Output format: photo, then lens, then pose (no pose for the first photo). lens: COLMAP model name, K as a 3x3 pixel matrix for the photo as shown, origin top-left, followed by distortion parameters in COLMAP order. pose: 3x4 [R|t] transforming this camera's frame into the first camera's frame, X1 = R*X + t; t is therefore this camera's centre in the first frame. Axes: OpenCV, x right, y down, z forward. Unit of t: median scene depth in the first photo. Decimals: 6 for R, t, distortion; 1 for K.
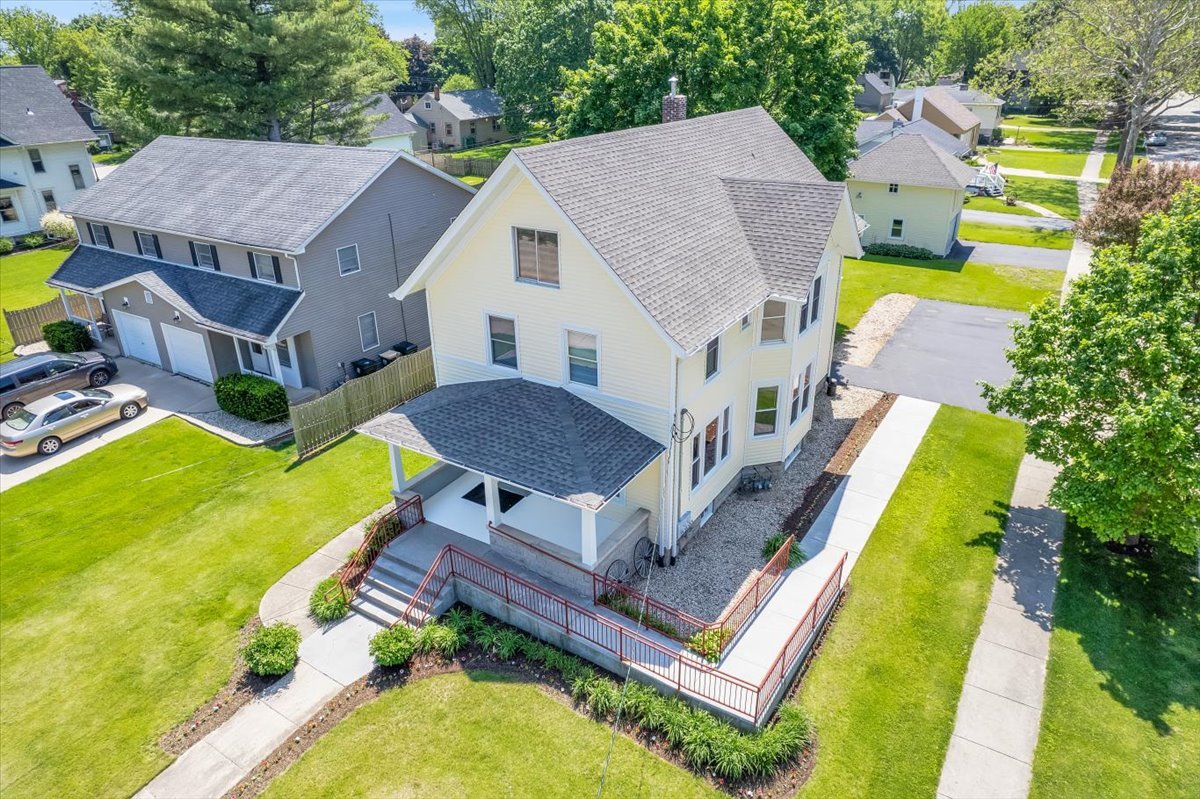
lens RADIAL K [[770.7, 0, 605.7], [0, 770.7, 400.5], [0, 0, 1]] dist [-0.072687, 0.065417]
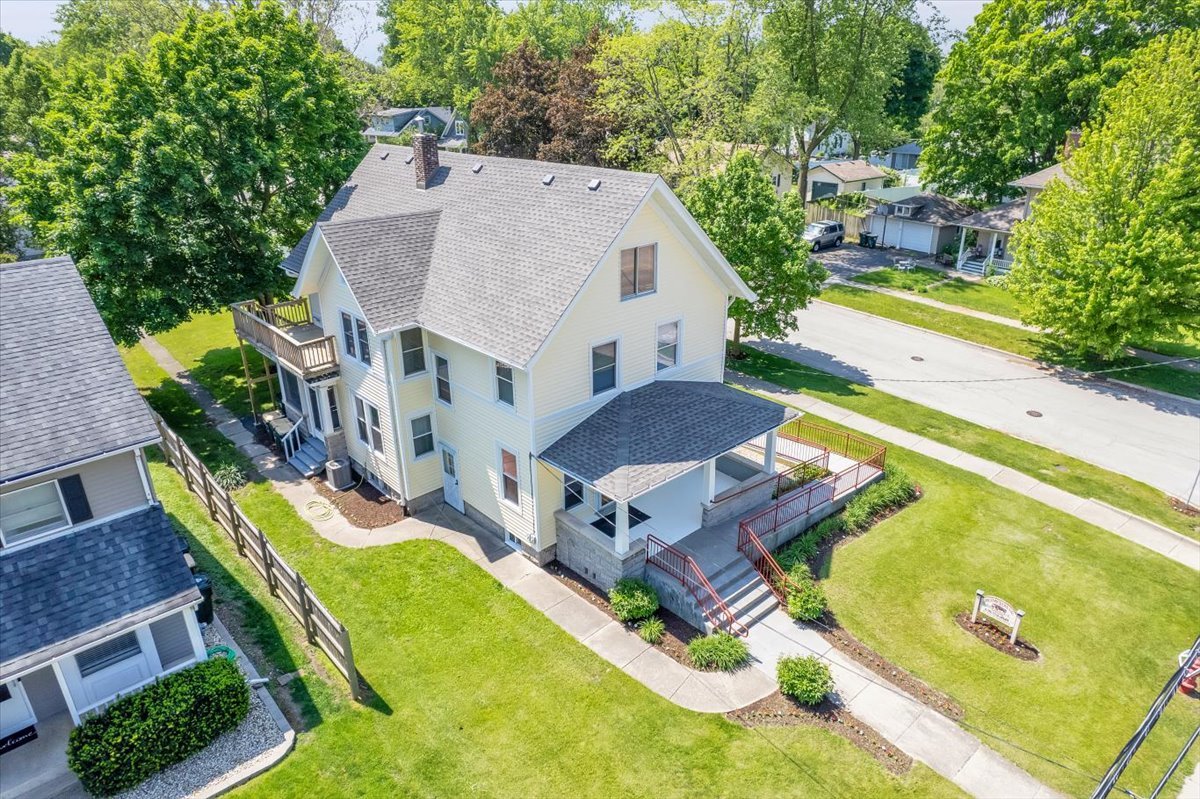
lens RADIAL K [[770.7, 0, 598.0], [0, 770.7, 405.1], [0, 0, 1]] dist [-0.072687, 0.065417]
pose [[0.271927, -0.375005, 0.886243, -1.058095], [0.407572, 0.879148, 0.246947, -0.287486], [-0.871746, 0.294057, 0.391906, 0.618250]]
